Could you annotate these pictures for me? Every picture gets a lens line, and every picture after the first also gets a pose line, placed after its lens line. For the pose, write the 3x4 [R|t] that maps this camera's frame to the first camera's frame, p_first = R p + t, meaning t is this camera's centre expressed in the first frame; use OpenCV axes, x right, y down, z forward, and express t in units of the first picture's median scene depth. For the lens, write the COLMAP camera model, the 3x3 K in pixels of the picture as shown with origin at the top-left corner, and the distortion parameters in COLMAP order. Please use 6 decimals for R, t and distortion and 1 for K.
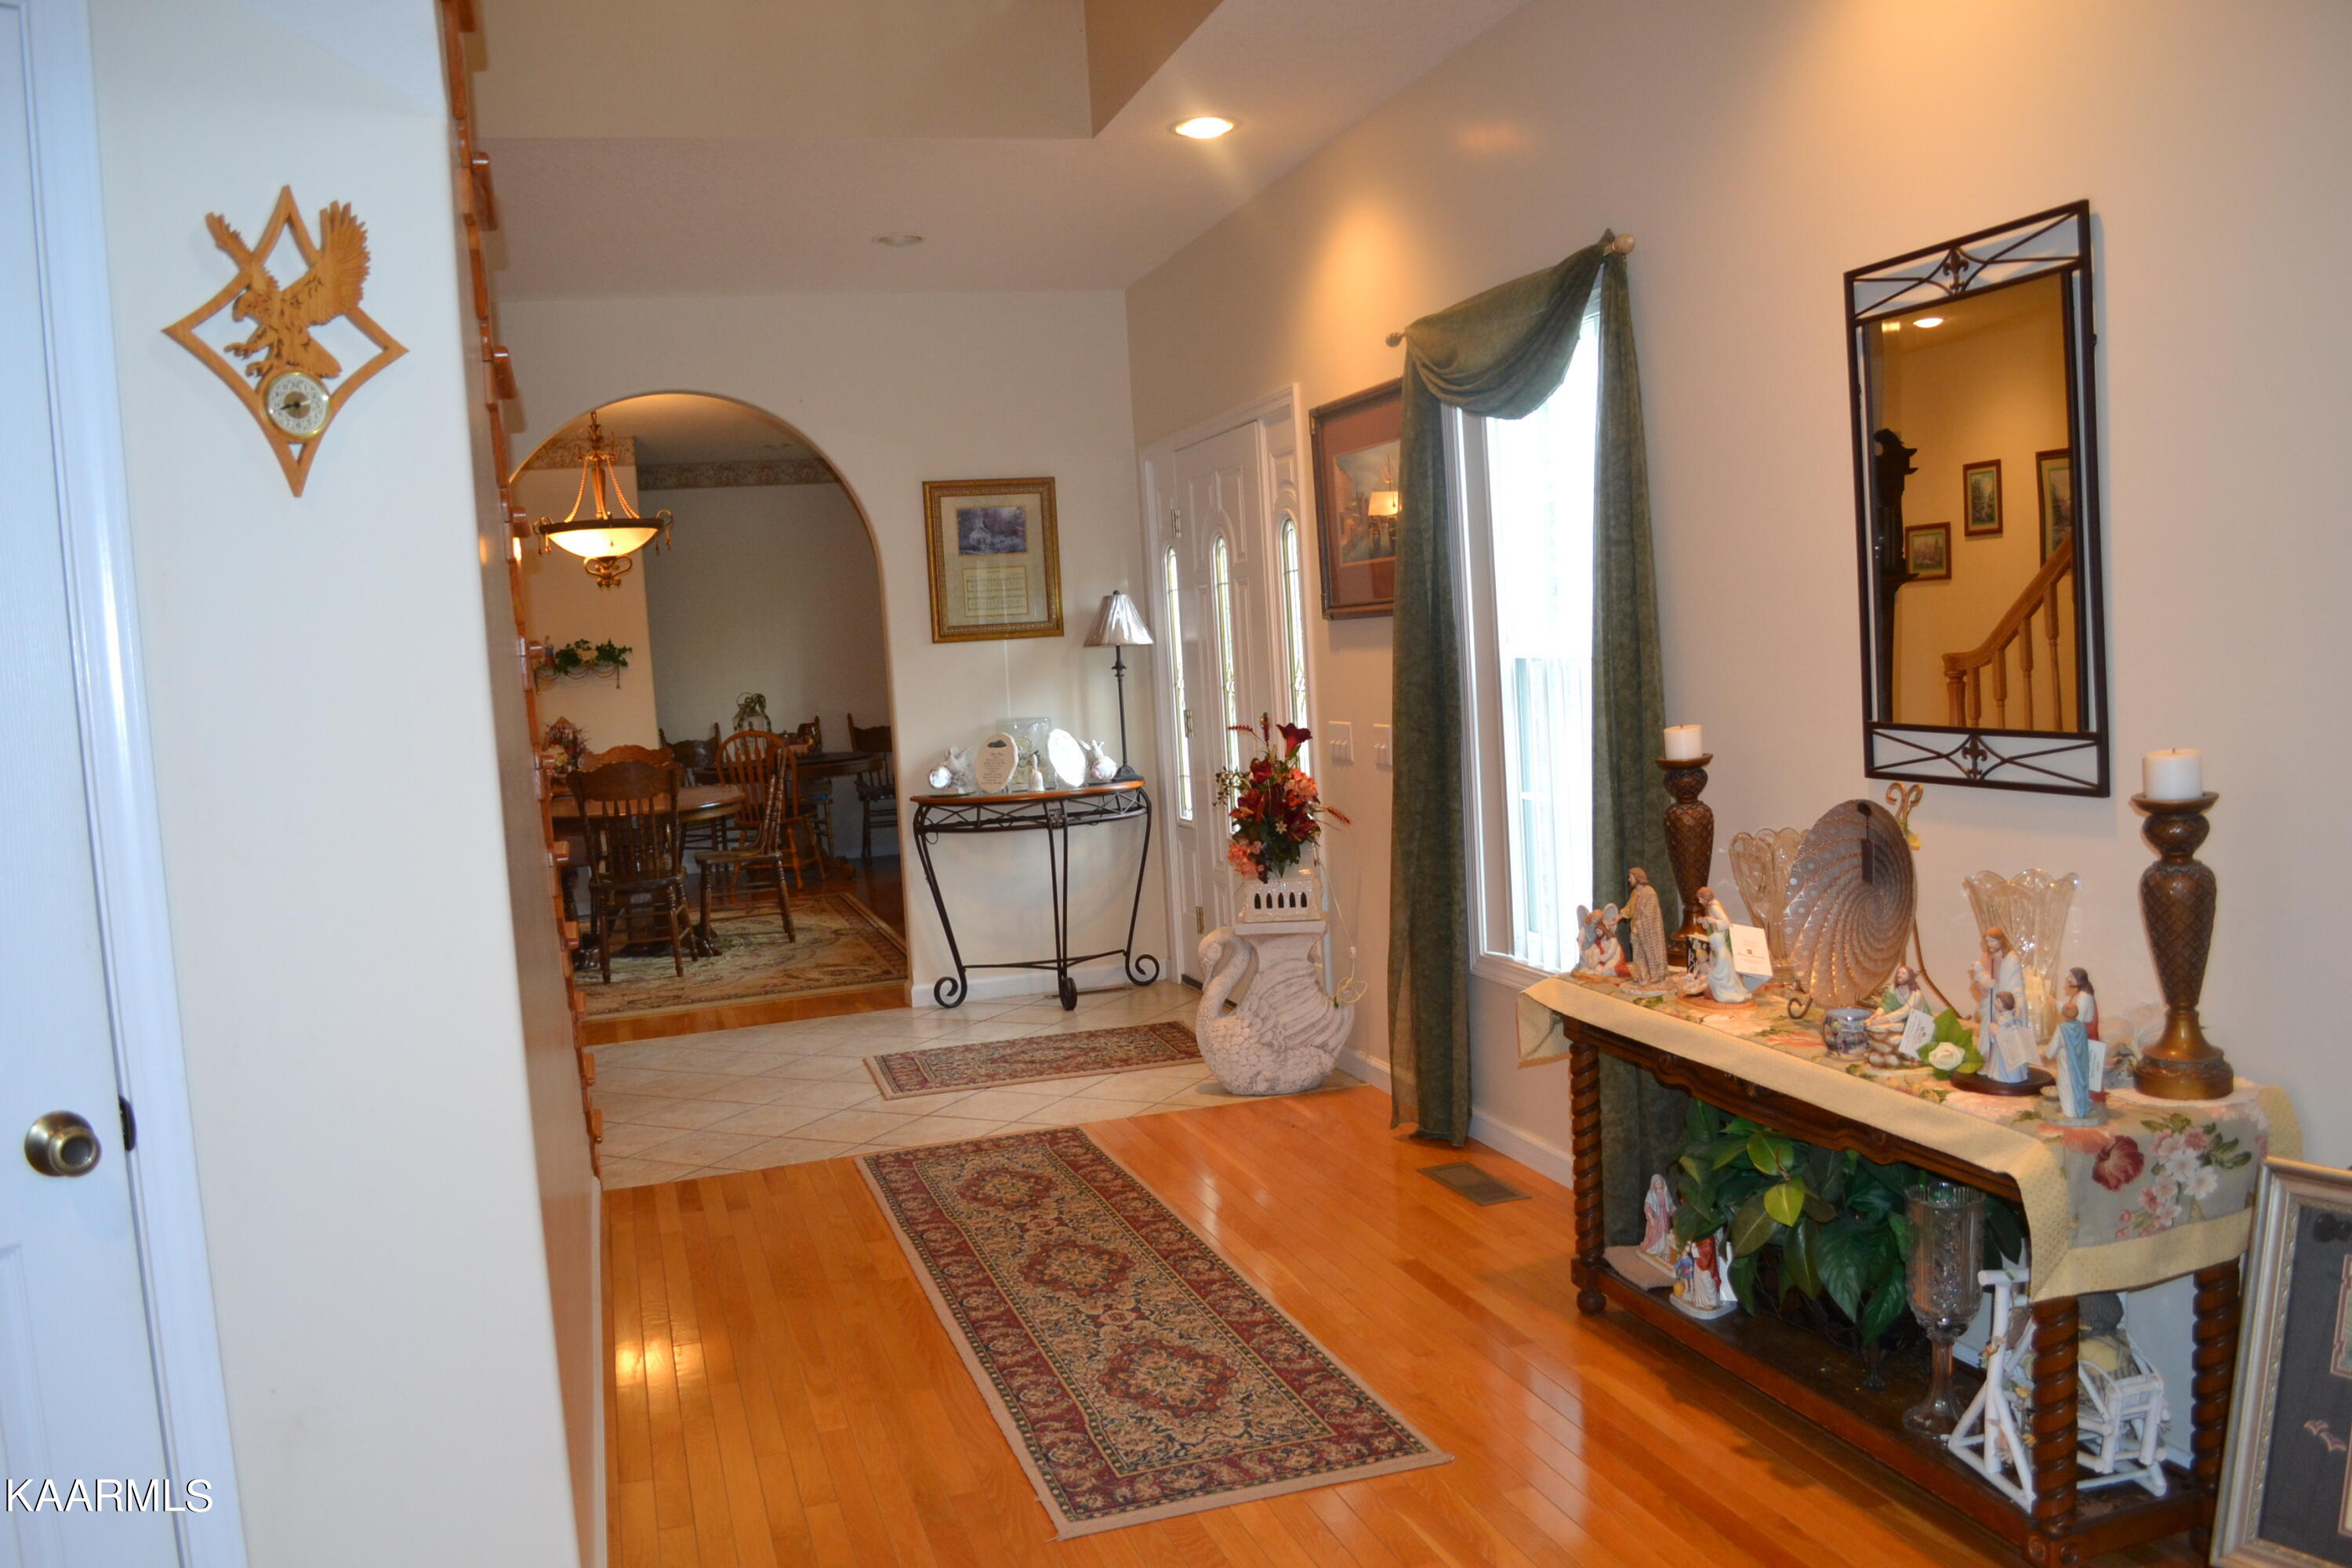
lens RADIAL K [[1873.4, 0, 1177.1], [0, 1873.4, 787.5], [0, 0, 1]] dist [-0.082404, 0.007108]
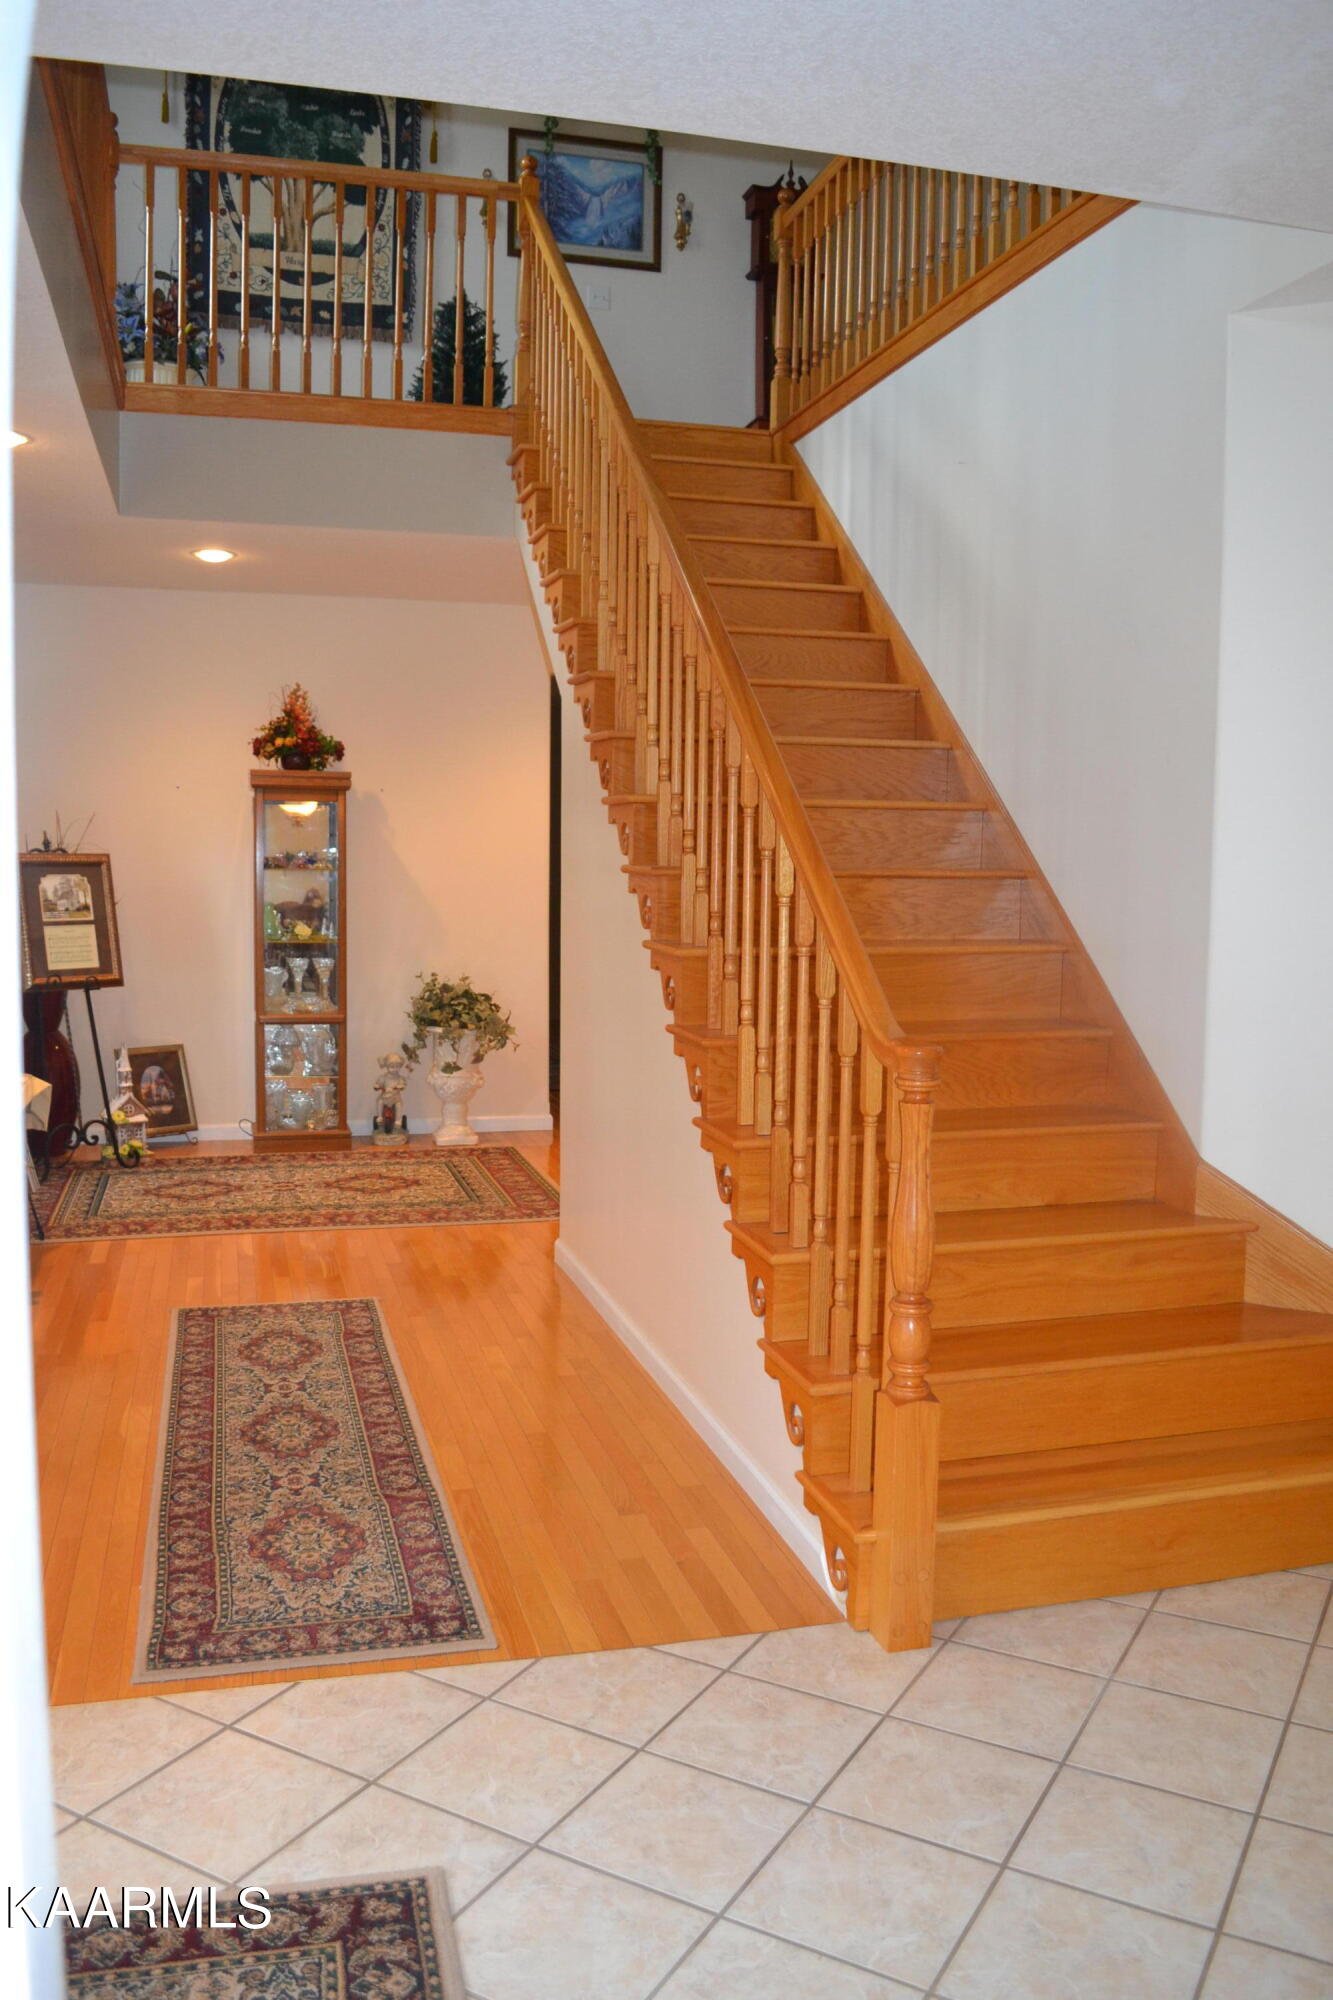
lens RADIAL K [[1593.0, 0, 667.3], [0, 1593.0, 995.5], [0, 0, 1]] dist [-0.082404, 0.007108]
pose [[-0.998277, 0.045646, 0.036871, -0.383077], [0.051064, 0.985357, 0.162679, -0.175668], [-0.028906, 0.164282, -0.985990, 2.183459]]
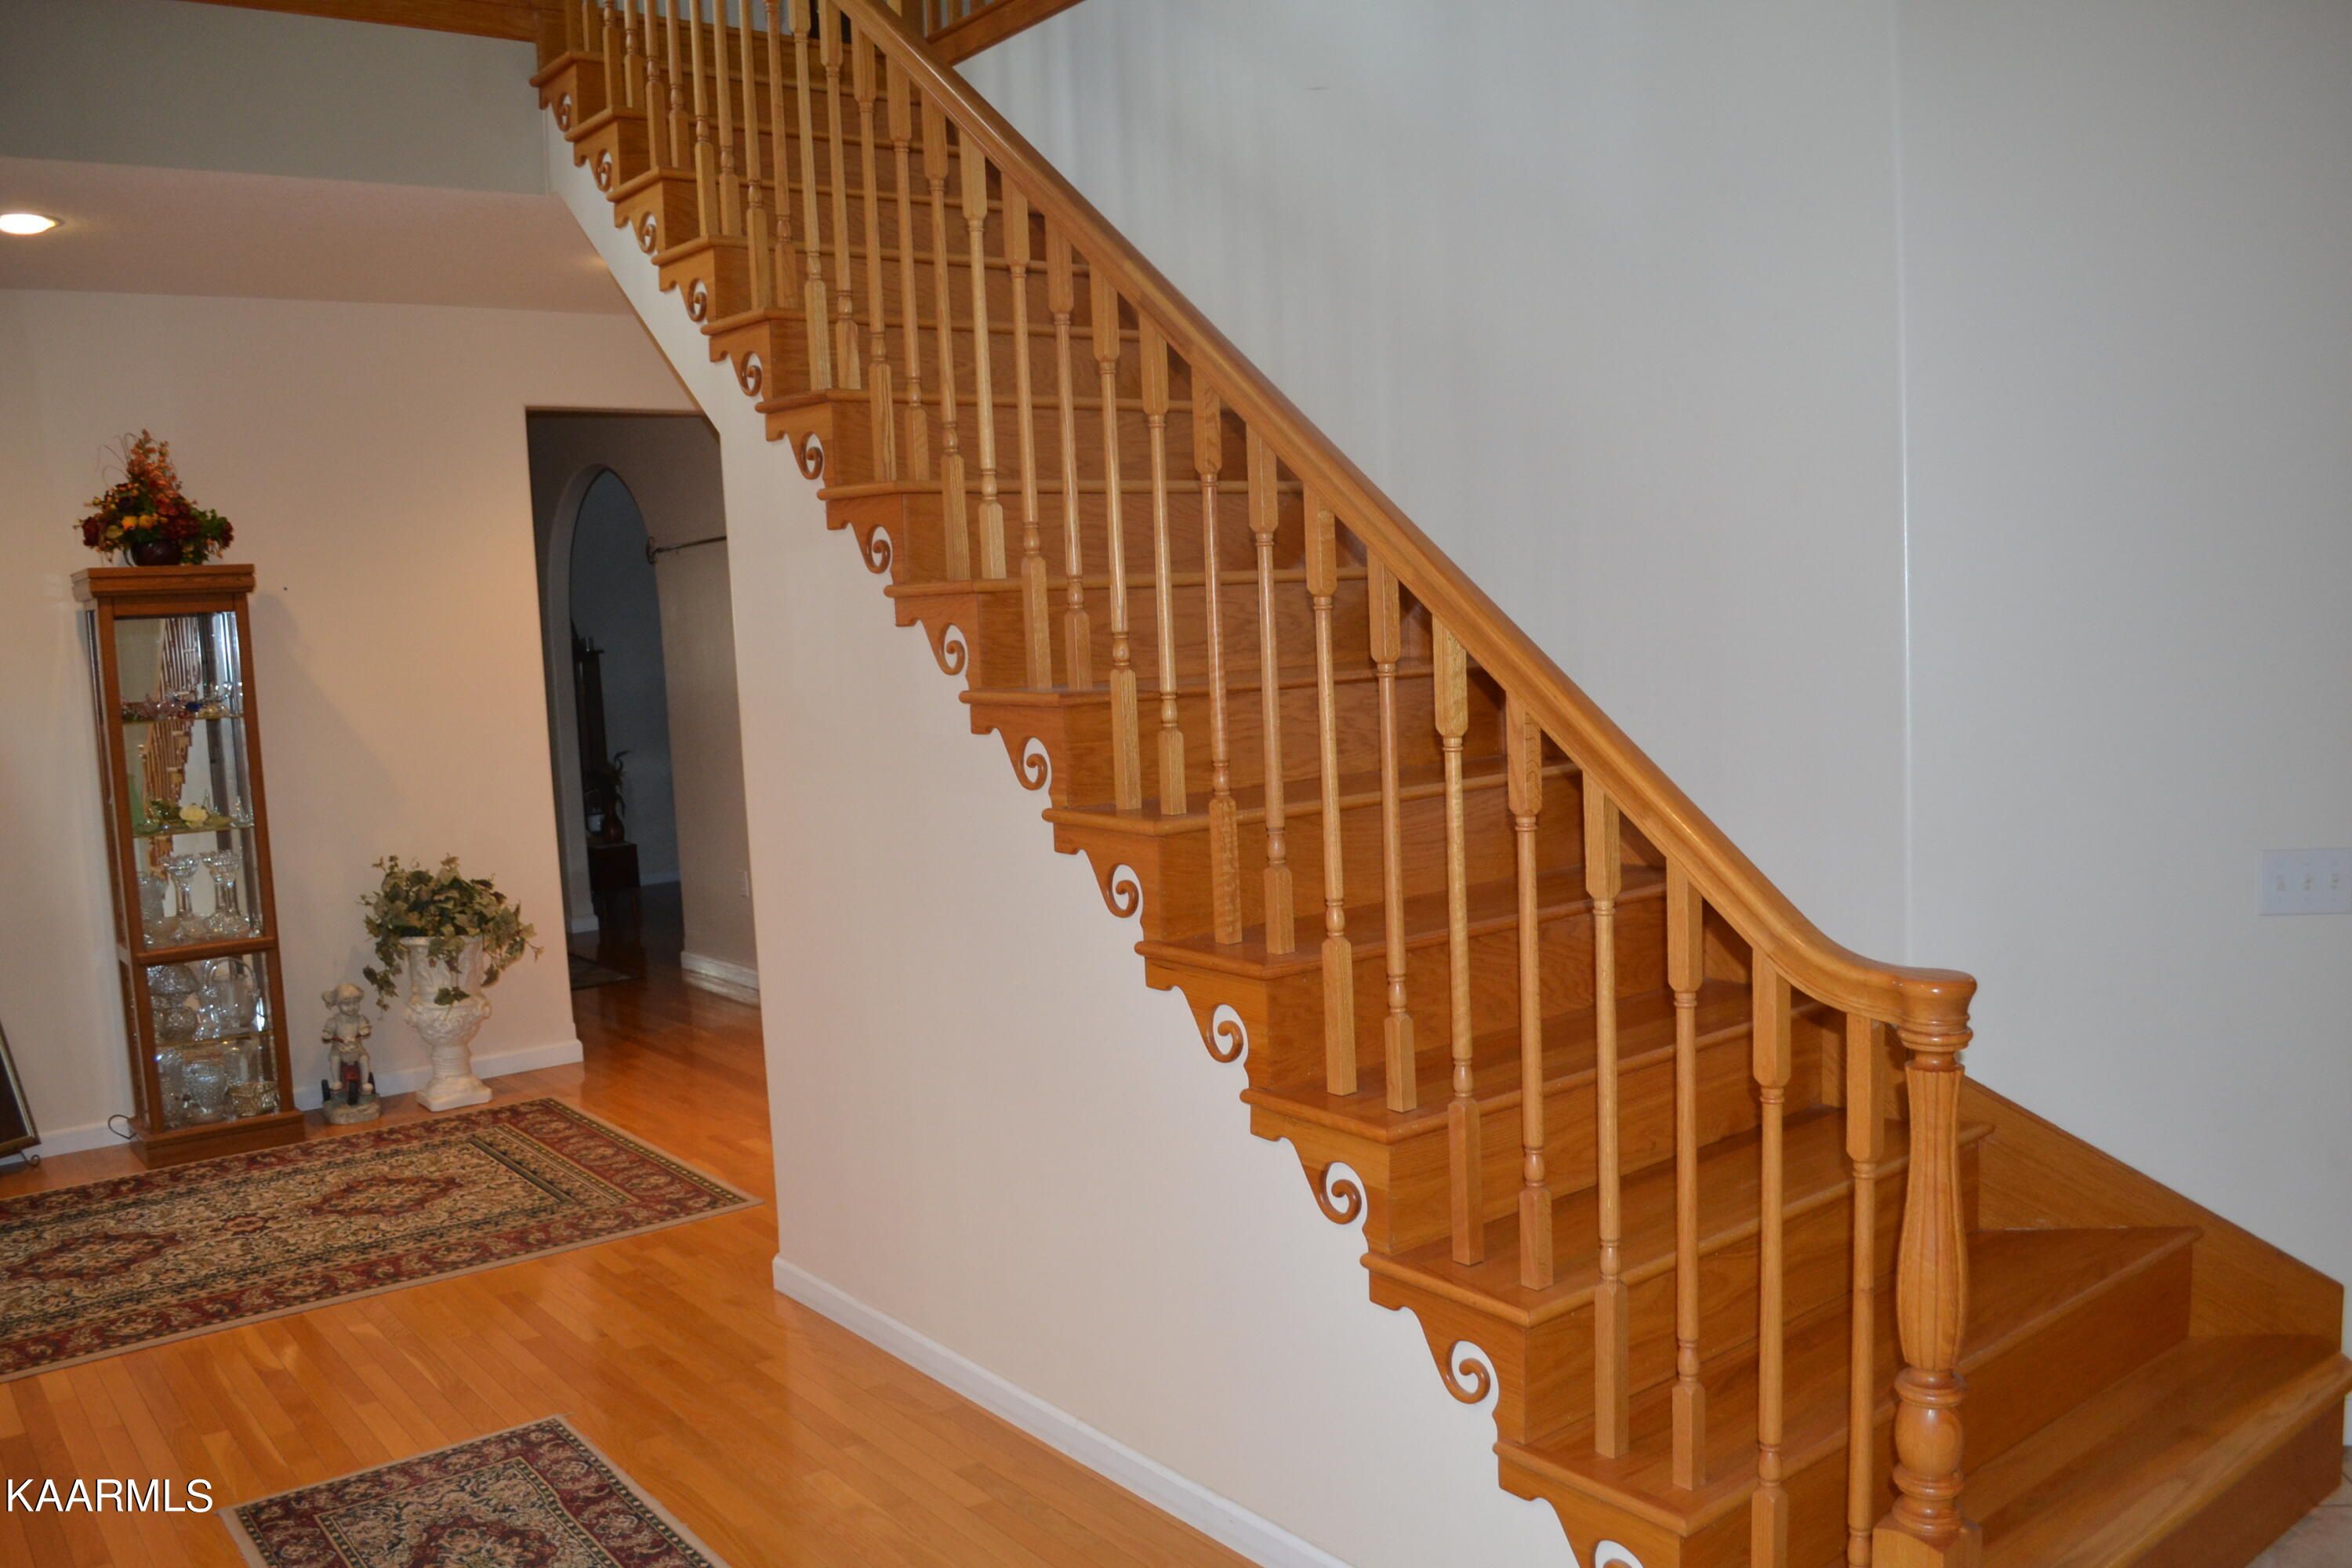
lens RADIAL K [[1873.4, 0, 1159.7], [0, 1873.4, 794.6], [0, 0, 1]] dist [-0.082404, 0.007108]
pose [[-0.932772, 0.137290, -0.333297, -0.067935], [0.075483, 0.978523, 0.191820, -0.197131], [0.352474, 0.153766, -0.923102, 1.828922]]
